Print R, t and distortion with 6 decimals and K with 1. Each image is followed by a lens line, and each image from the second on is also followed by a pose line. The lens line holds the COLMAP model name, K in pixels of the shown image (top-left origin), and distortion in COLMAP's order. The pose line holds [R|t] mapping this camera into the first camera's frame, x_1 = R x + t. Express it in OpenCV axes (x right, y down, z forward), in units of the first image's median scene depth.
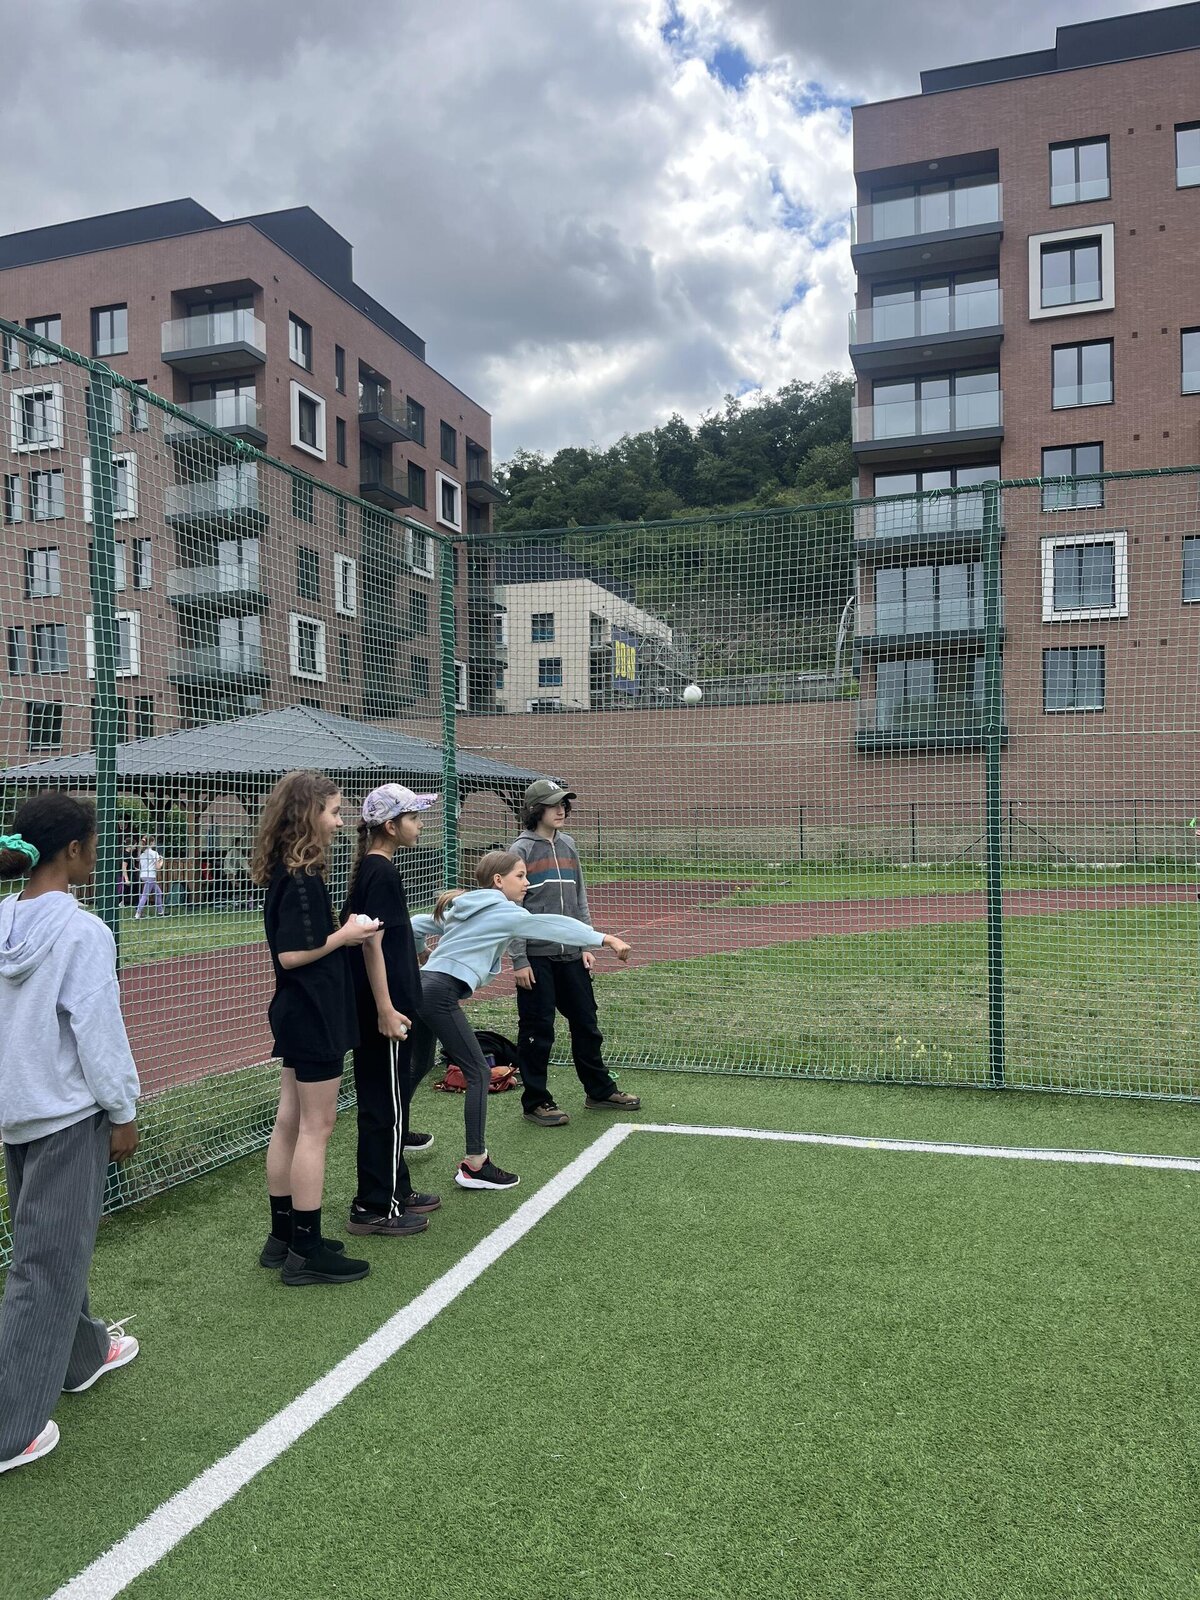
lens RADIAL K [[1206.1, 0, 596.7], [0, 1206.1, 812.5], [0, 0, 1]] dist [0.072728, -0.088794]
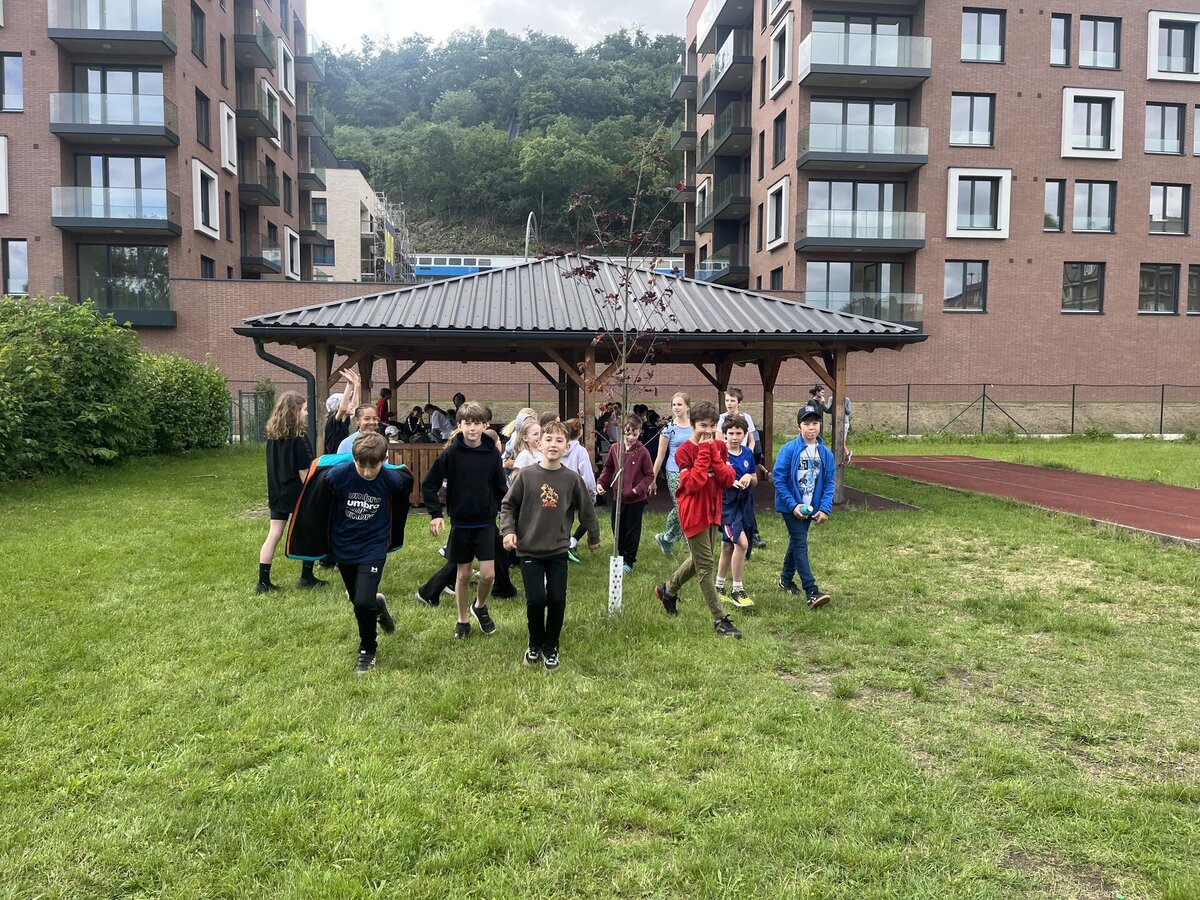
lens RADIAL K [[904.6, 0, 595.2], [0, 904.6, 447.0], [0, 0, 1]] dist [0.072728, -0.088794]
pose [[0.911118, -0.006771, 0.412089, -0.328915], [-0.021547, 0.997715, 0.064033, 0.003694], [-0.411581, -0.067220, 0.908891, 0.280416]]
